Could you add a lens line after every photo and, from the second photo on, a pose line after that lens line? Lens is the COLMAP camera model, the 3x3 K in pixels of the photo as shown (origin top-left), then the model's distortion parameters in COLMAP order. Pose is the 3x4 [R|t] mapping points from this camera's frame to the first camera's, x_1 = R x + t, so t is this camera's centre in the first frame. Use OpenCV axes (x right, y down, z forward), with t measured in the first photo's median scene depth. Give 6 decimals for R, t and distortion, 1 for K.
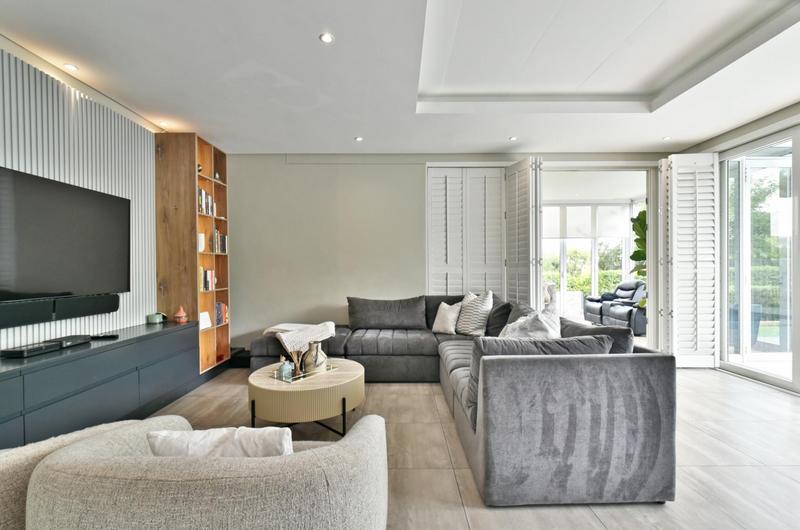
lens RADIAL K [[361.7, 0, 396.4], [0, 361.7, 268.3], [0, 0, 1]] dist [0.000147, -0.000522]
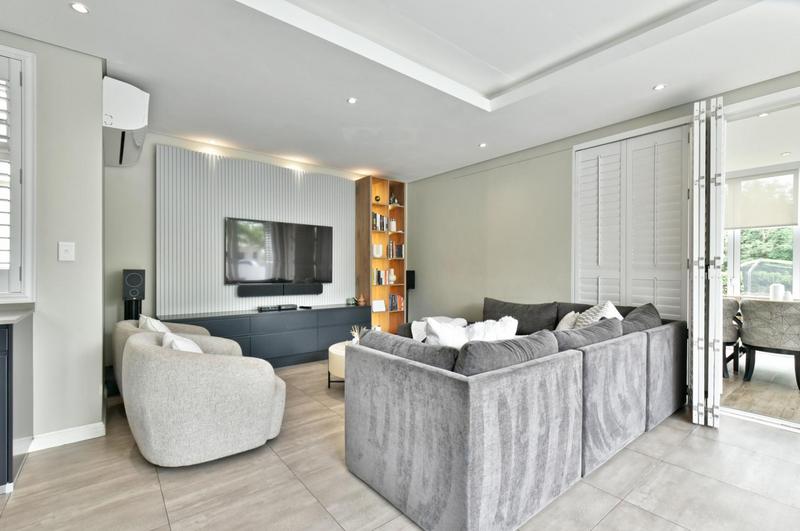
lens RADIAL K [[361.7, 0, 396.4], [0, 361.7, 268.8], [0, 0, 1]] dist [0.000147, -0.000522]
pose [[0.613703, 0.005120, -0.789520, 0.634248], [-0.006888, 0.999976, 0.001131, -0.002902], [0.789507, 0.004744, 0.613723, 0.188741]]
